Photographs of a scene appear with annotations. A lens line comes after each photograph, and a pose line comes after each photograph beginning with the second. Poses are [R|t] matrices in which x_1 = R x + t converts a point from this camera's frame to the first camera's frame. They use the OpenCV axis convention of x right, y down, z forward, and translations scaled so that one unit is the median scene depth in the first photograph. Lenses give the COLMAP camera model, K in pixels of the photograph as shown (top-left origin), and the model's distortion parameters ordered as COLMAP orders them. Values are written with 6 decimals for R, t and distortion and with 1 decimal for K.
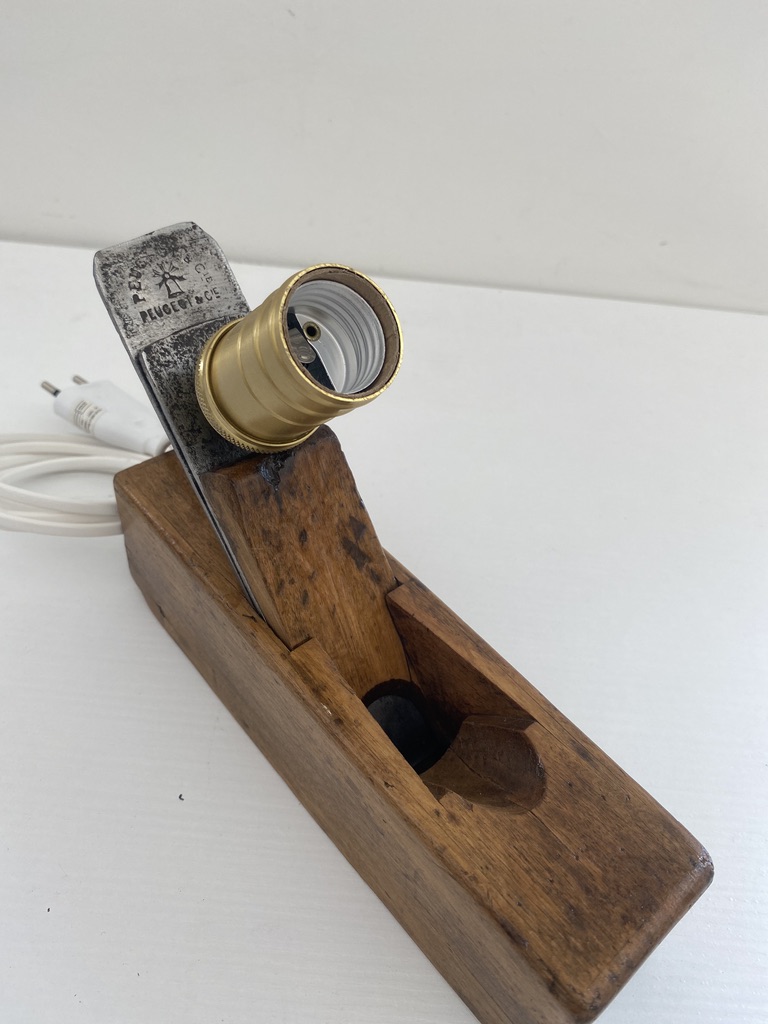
lens RADIAL K [[812.9, 0, 386.6], [0, 812.9, 507.3], [0, 0, 1]] dist [0.022279, -0.045105]
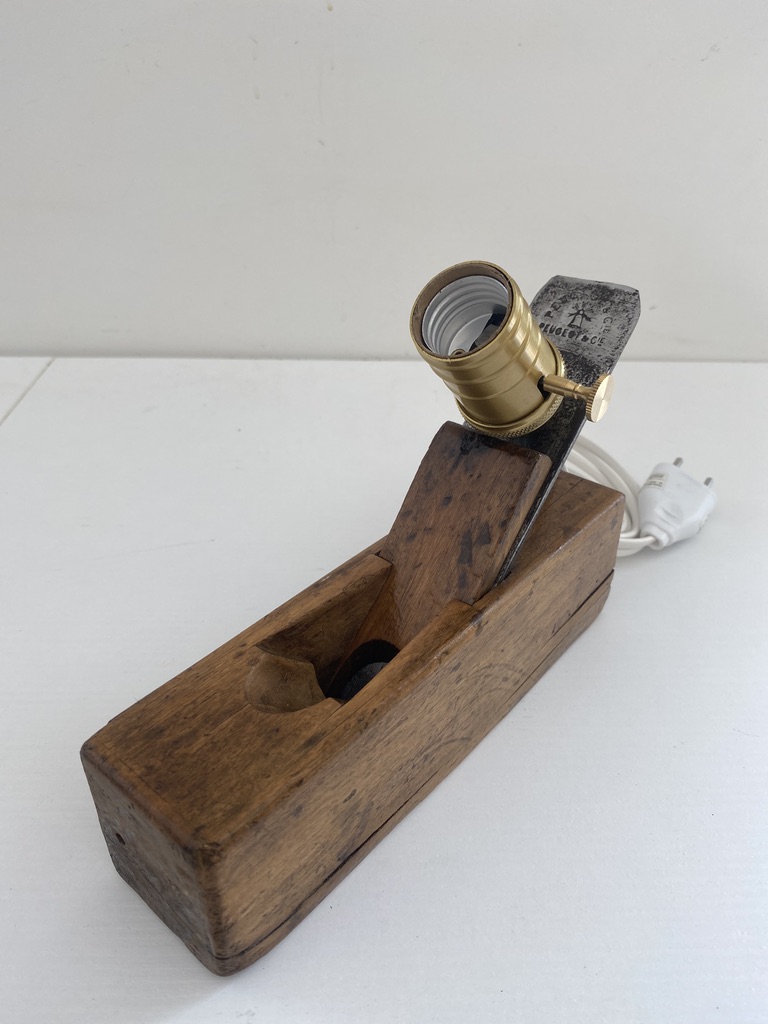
lens RADIAL K [[812.9, 0, 391.2], [0, 812.9, 519.8], [0, 0, 1]] dist [0.022279, -0.045105]
pose [[0.141747, 0.457987, -0.877585, 0.933848], [-0.682322, 0.687493, 0.248576, -0.182580], [0.717178, 0.563560, 0.409945, 0.477532]]
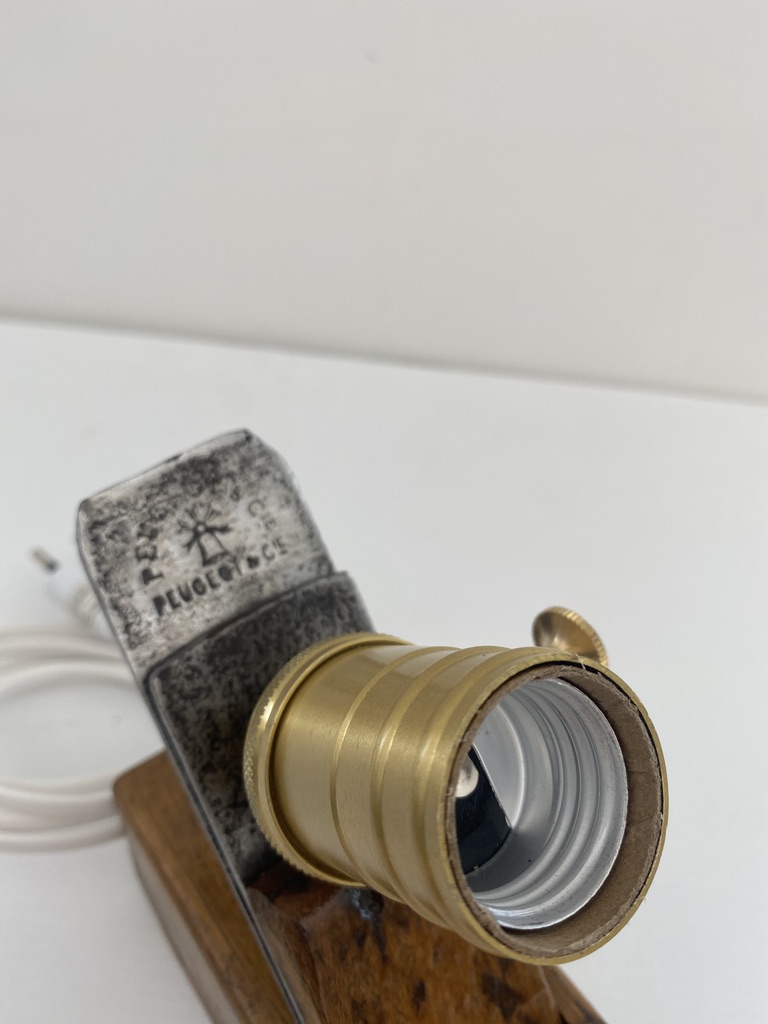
lens RADIAL K [[812.9, 0, 384.4], [0, 812.9, 516.7], [0, 0, 1]] dist [0.022279, -0.045105]
pose [[0.998622, 0.029998, -0.043070, -0.112804], [-0.029916, 0.999549, 0.002554, -0.305129], [0.043127, -0.001262, 0.999069, 0.420793]]
